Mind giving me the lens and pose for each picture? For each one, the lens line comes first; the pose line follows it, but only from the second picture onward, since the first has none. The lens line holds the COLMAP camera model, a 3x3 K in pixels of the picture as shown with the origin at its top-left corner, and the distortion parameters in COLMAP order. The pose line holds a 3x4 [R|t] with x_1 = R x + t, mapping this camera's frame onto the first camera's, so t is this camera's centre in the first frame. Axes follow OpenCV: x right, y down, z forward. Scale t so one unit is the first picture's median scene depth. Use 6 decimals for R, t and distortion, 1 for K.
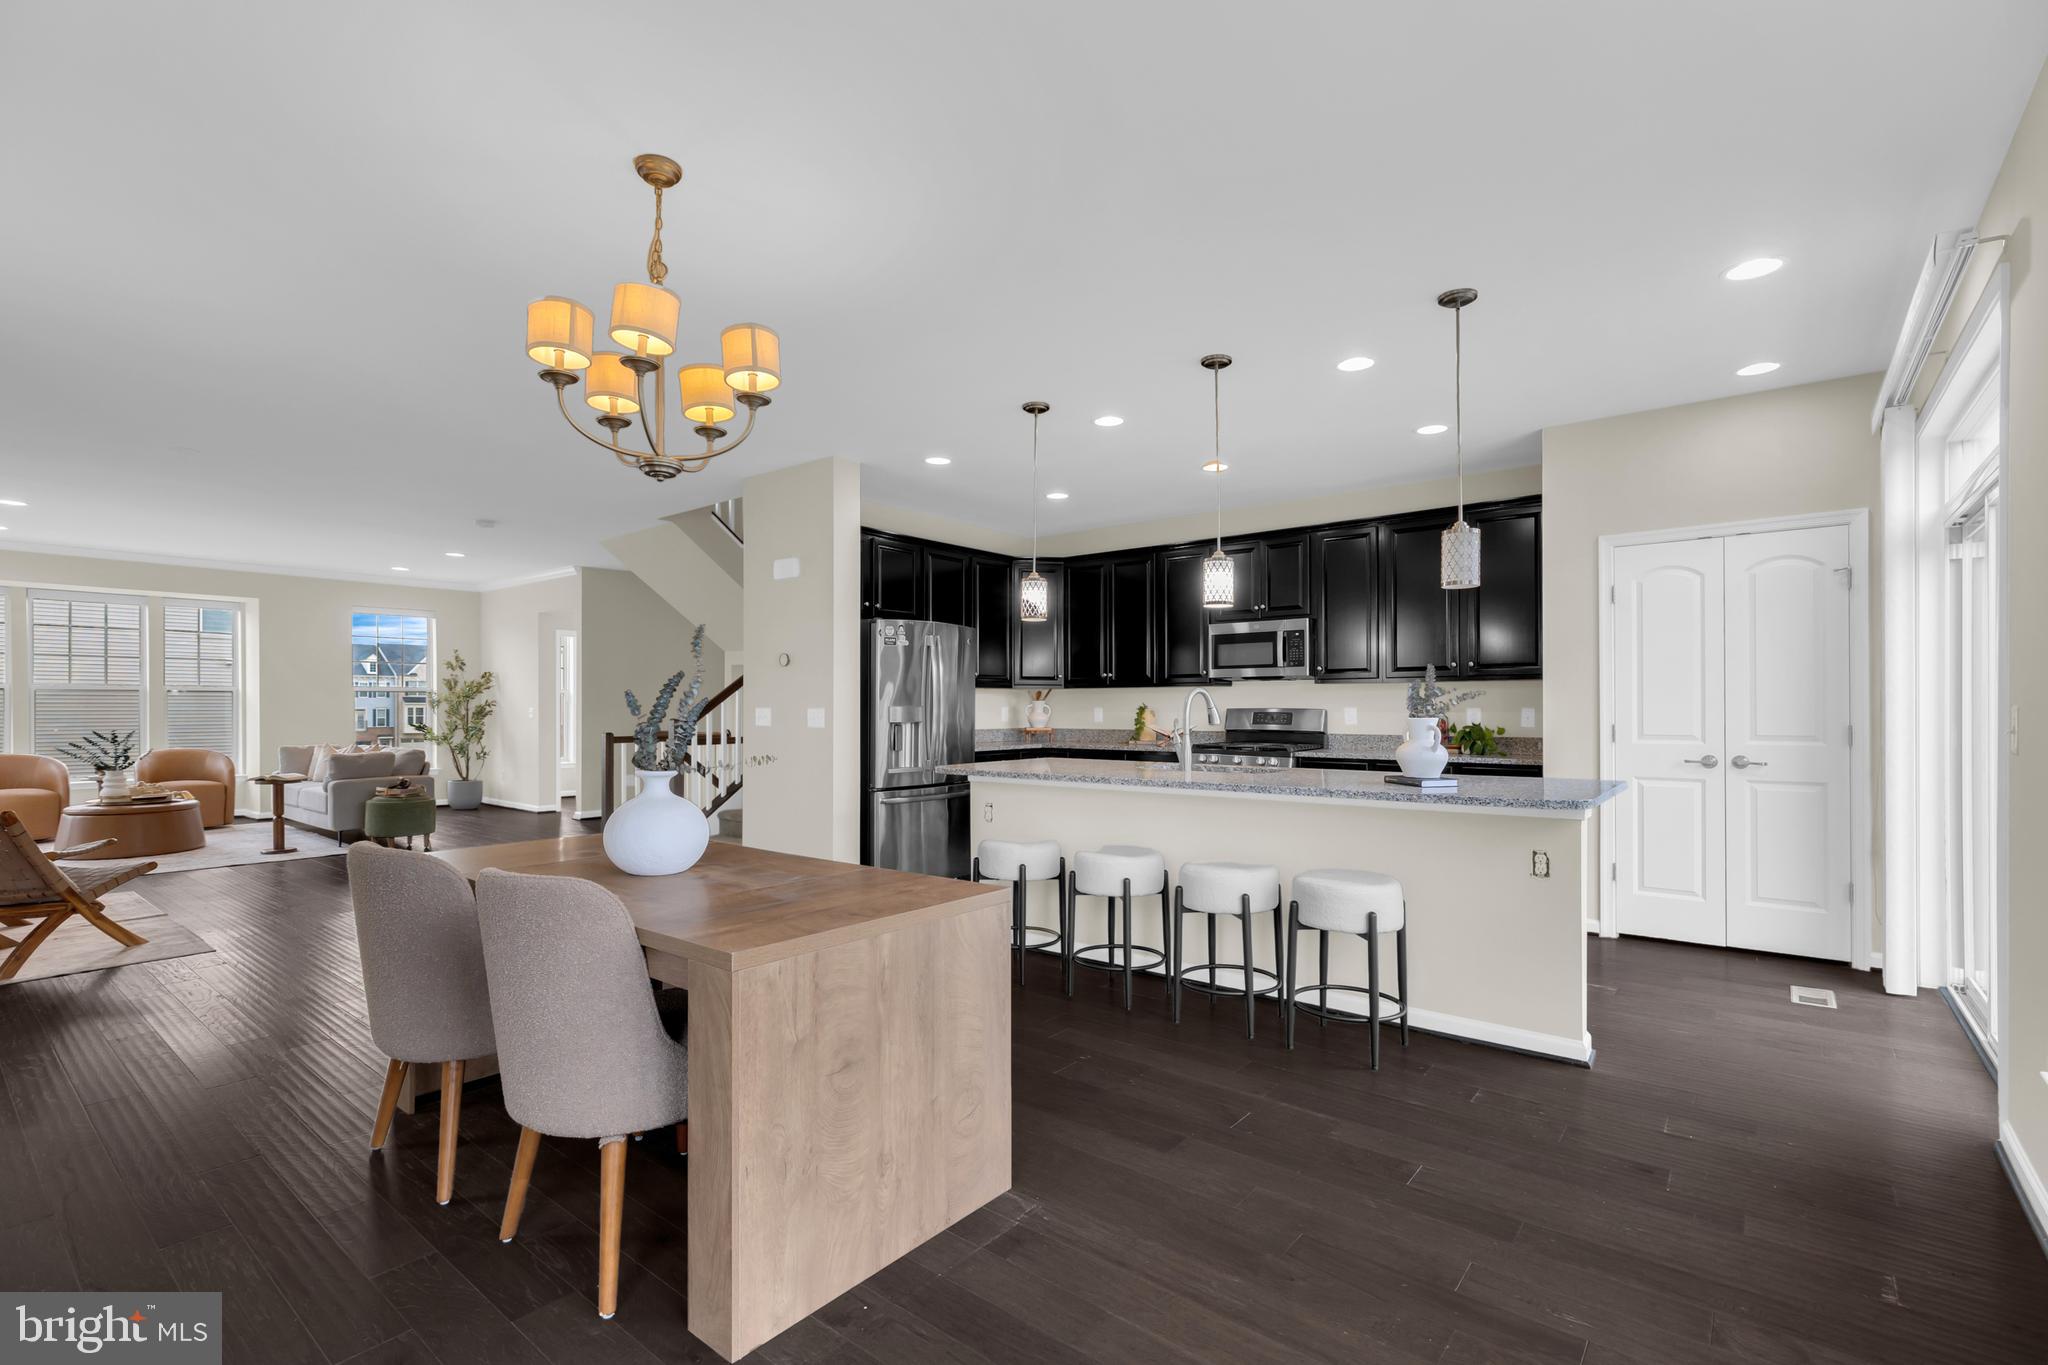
lens RADIAL K [[912.6, 0, 1005.4], [0, 912.6, 696.0], [0, 0, 1]] dist [0.002986, -0.000479]
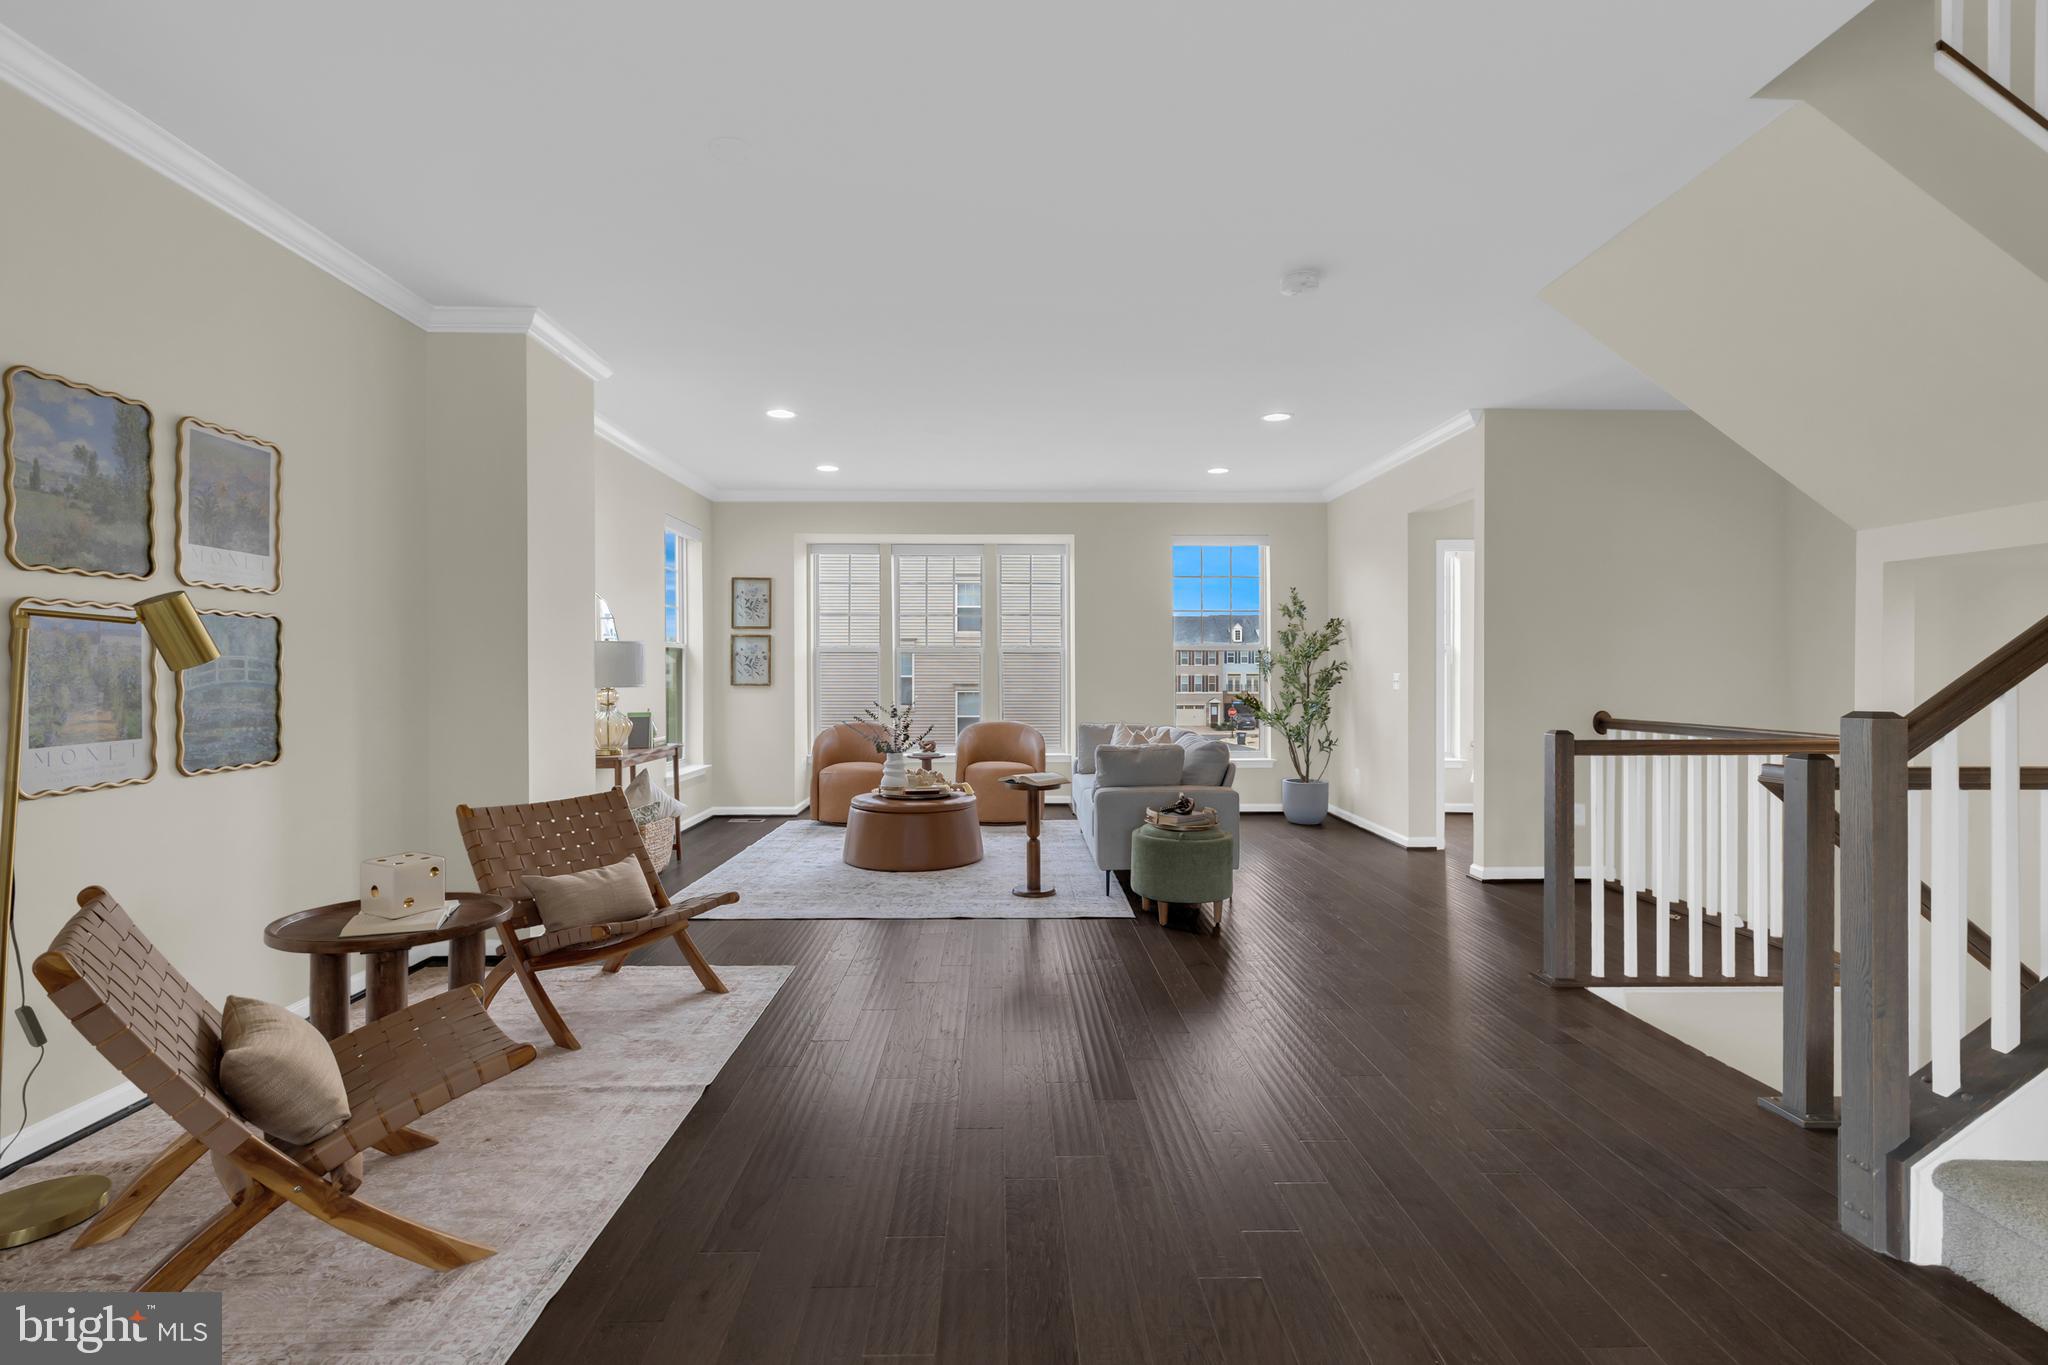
lens RADIAL K [[988.9, 0, 1024.0], [0, 988.9, 682.5], [0, 0, 1]] dist [0.001072, 0.000002]
pose [[0.664152, 0.008860, -0.747545, -0.187657], [0.008467, 0.999776, 0.019372, 0.004231], [0.747549, -0.019196, 0.663929, 0.367971]]
